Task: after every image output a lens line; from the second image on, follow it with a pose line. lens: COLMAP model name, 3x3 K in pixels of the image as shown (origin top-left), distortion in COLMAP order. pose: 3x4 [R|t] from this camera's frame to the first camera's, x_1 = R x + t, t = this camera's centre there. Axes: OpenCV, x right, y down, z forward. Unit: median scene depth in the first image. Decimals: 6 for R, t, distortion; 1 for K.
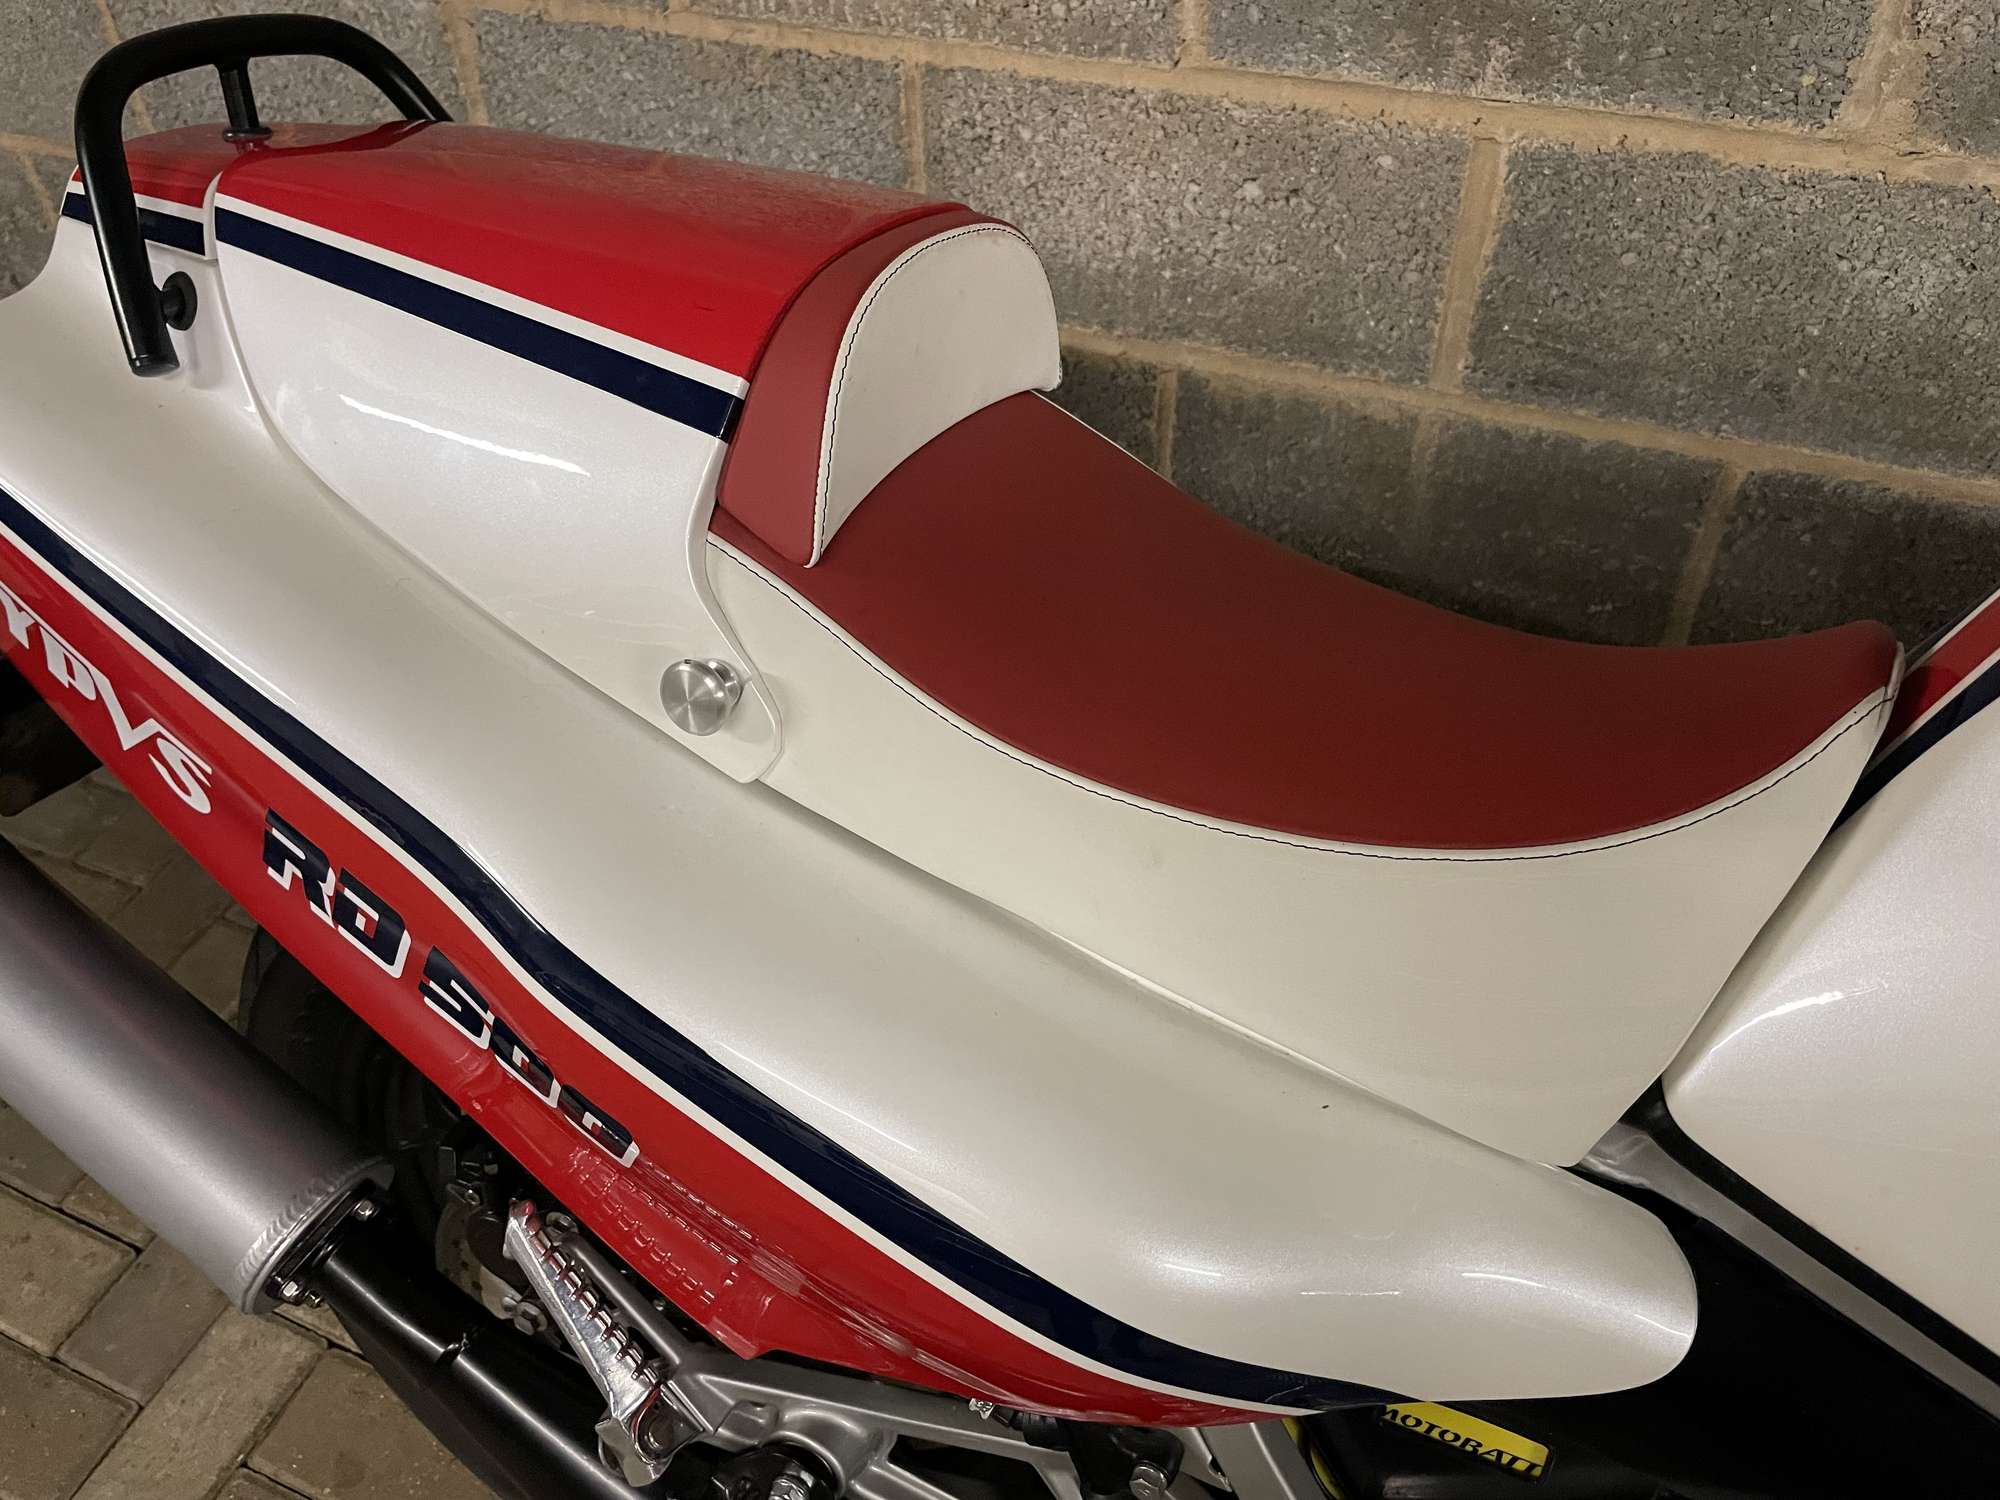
lens RADIAL K [[1518.6, 0, 959.8], [0, 1518.6, 758.4], [0, 0, 1]] dist [0.077574, -0.113790]
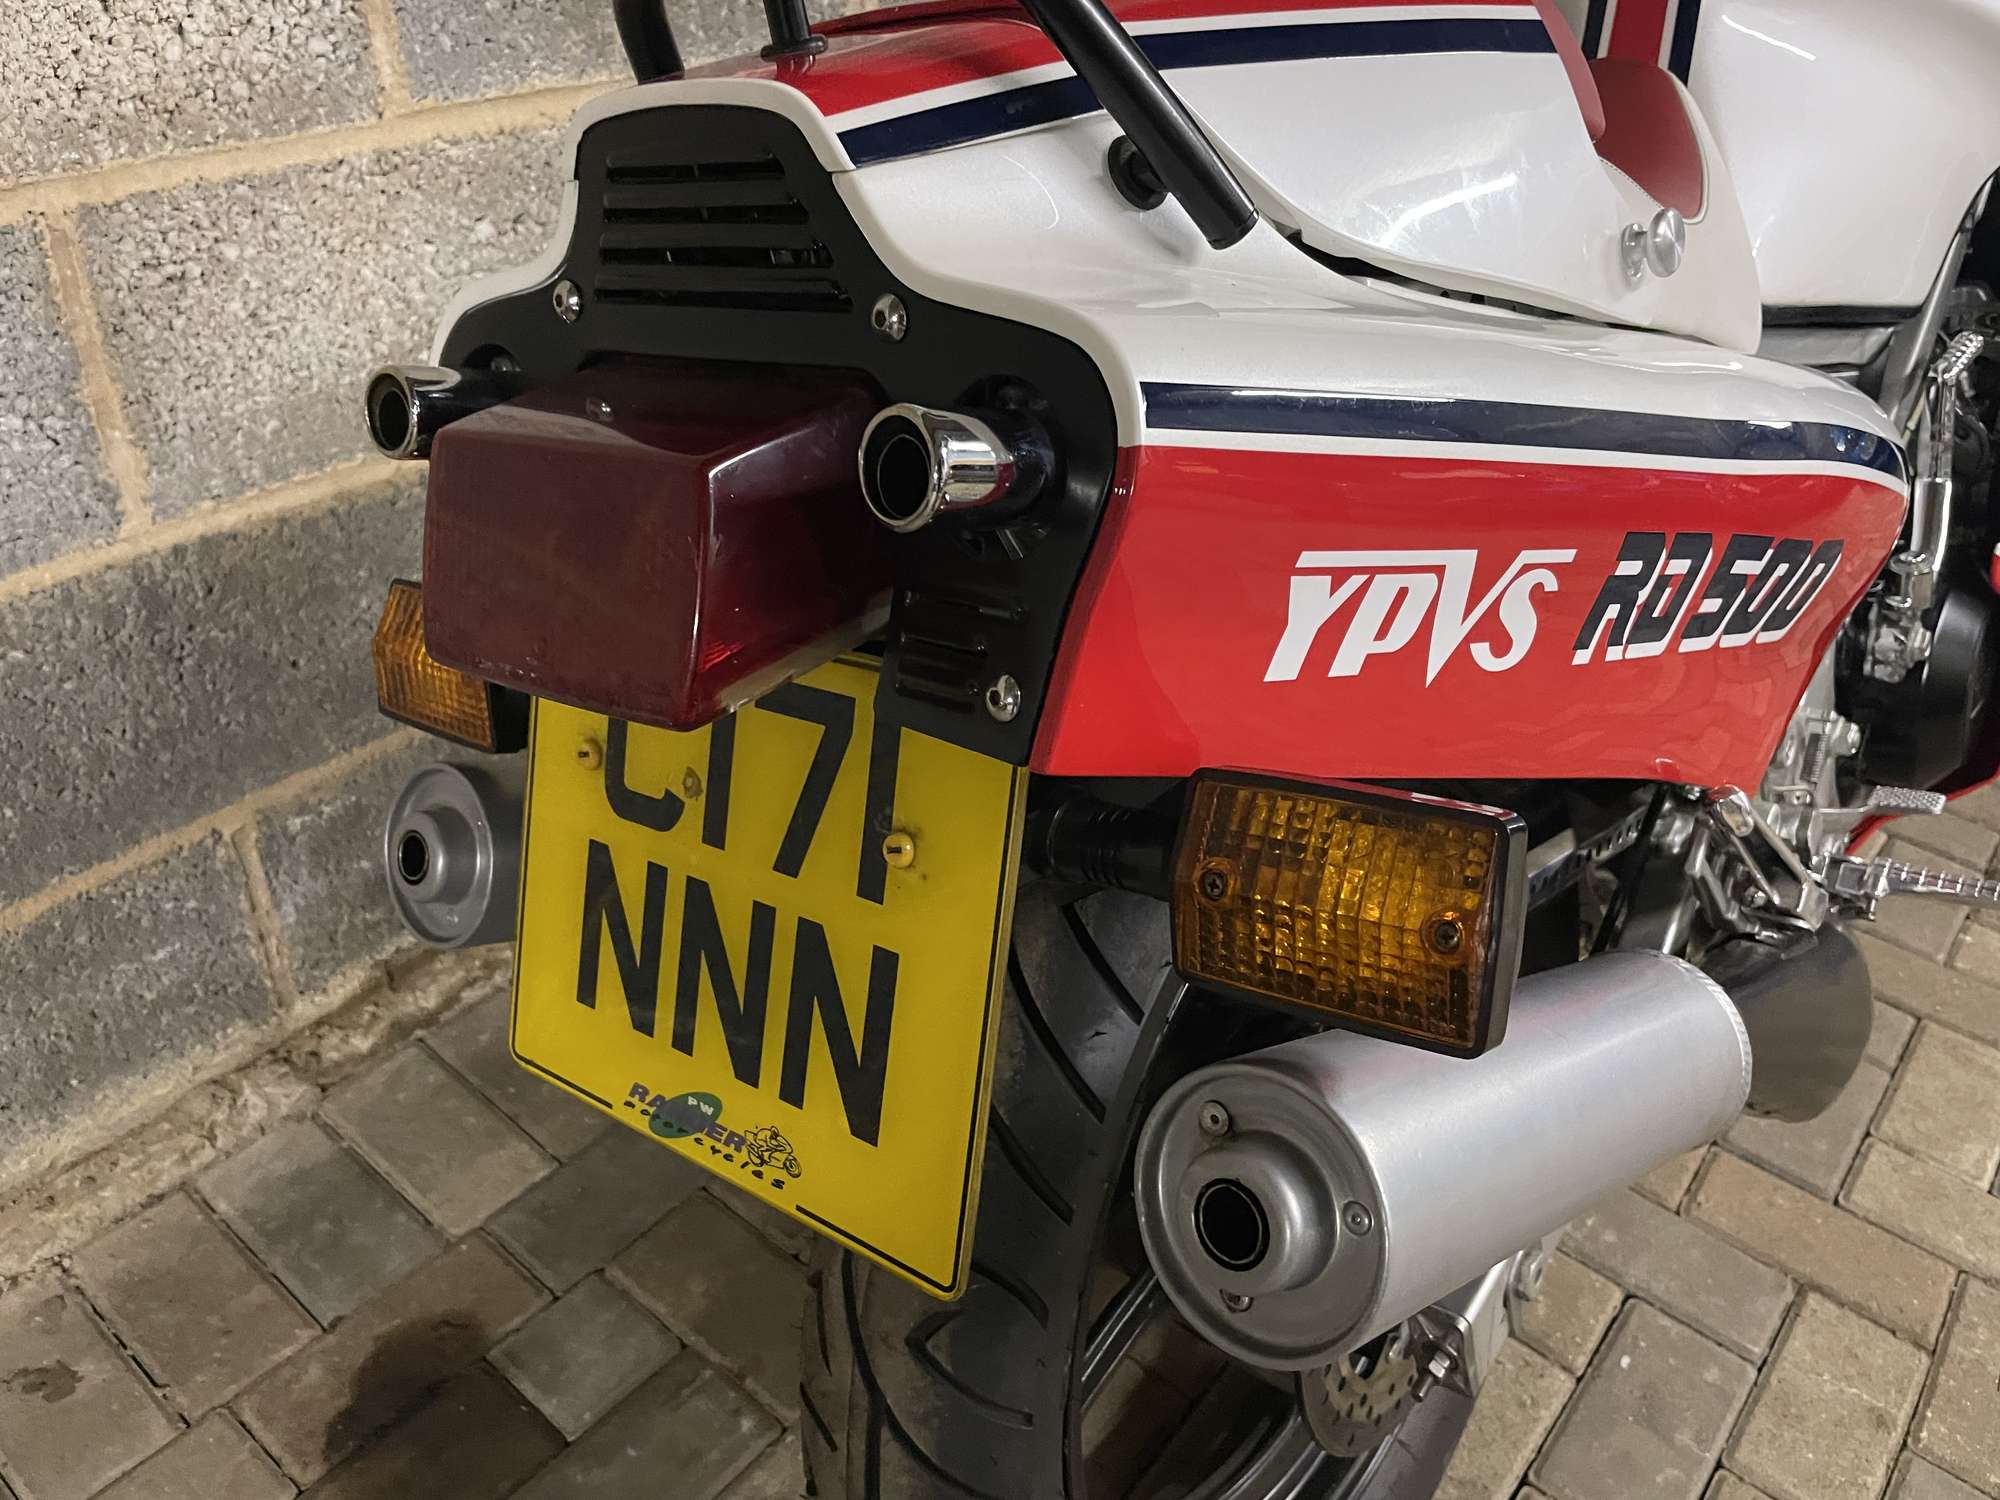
lens RADIAL K [[1518.6, 0, 1025.1], [0, 1518.6, 760.3], [0, 0, 1]] dist [0.077574, -0.113790]
pose [[0.248880, -0.504223, 0.826933, -0.679789], [0.626519, 0.734918, 0.259555, -0.166146], [-0.738602, 0.453492, 0.498812, 0.426721]]
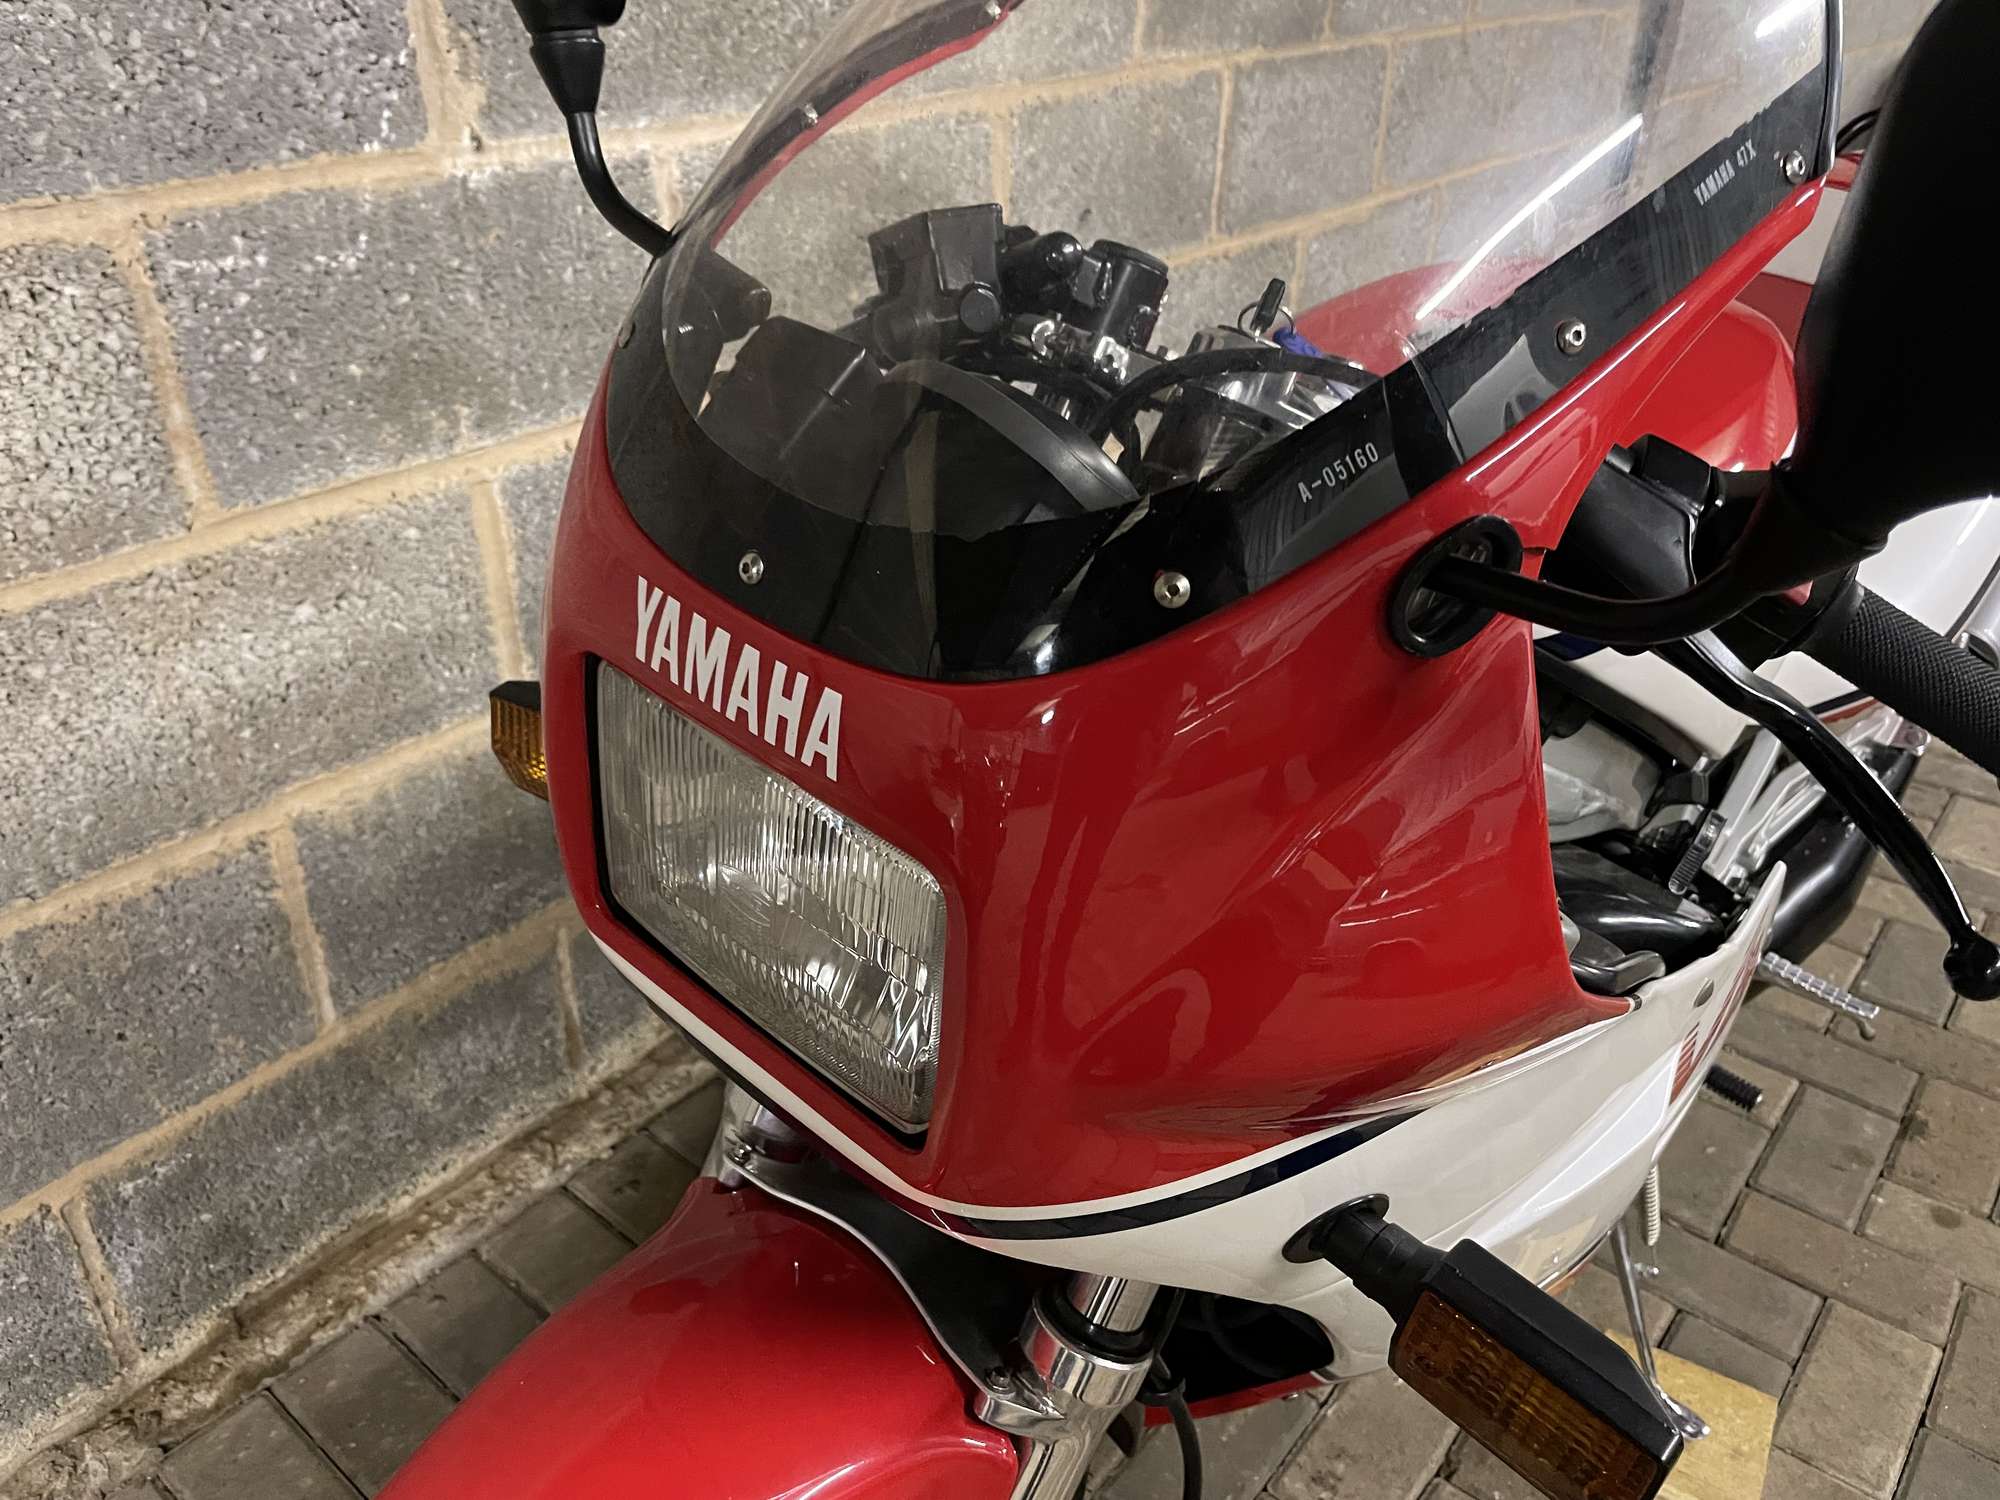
lens RADIAL K [[1518.6, 0, 998.7], [0, 1518.6, 736.9], [0, 0, 1]] dist [0.077574, -0.113790]
pose [[0.257051, -0.422463, 0.869166, -0.592920], [0.665254, 0.729721, 0.157939, -0.169382], [-0.700972, 0.537617, 0.468621, 0.262622]]
